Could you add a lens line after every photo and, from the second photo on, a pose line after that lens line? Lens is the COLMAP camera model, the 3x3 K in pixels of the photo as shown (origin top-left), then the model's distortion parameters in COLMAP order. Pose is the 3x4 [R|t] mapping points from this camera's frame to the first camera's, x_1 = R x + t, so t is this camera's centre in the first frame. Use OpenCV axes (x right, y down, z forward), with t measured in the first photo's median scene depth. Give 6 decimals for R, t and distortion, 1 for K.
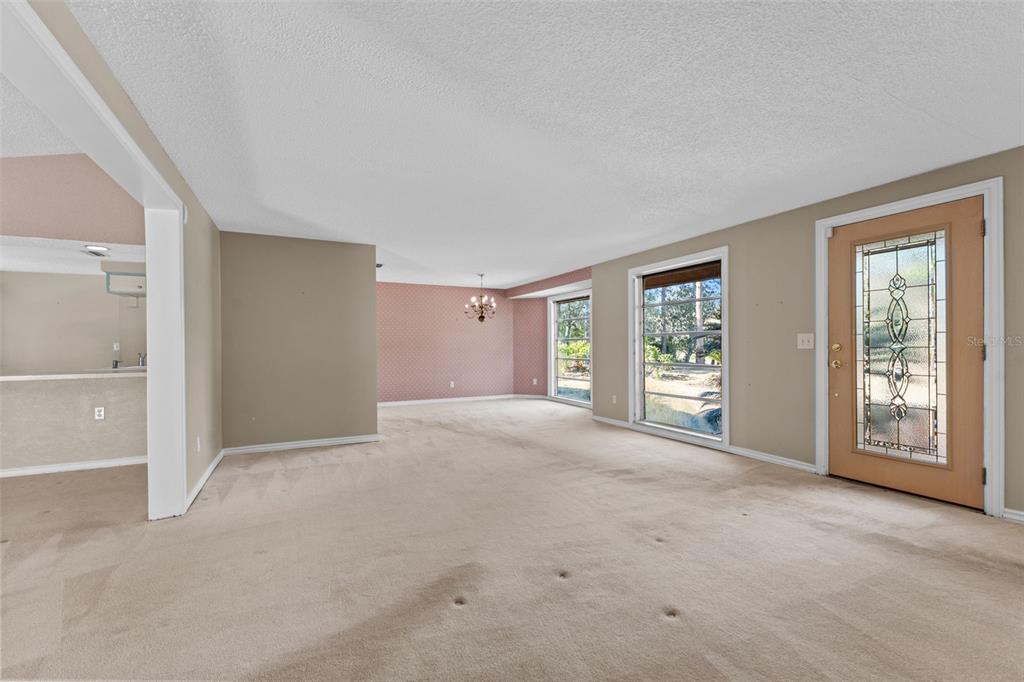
lens RADIAL K [[442.6, 0, 512.0], [0, 442.6, 341.0], [0, 0, 1]] dist [0.000320, 0.000050]
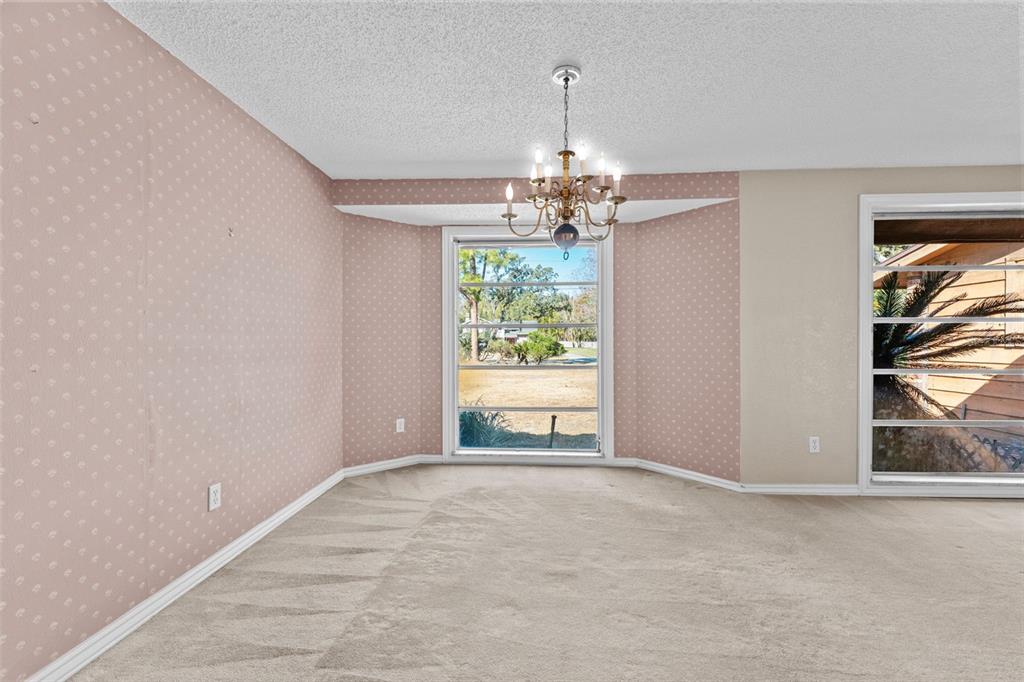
lens RADIAL K [[412.4, 0, 512.0], [0, 412.4, 341.0], [0, 0, 1]] dist [0.000364, 0.000022]
pose [[0.484168, -0.009739, 0.874921, -0.236567], [-0.009780, 0.999815, 0.016541, 0.007415], [-0.874920, -0.016565, 0.483984, 0.699781]]
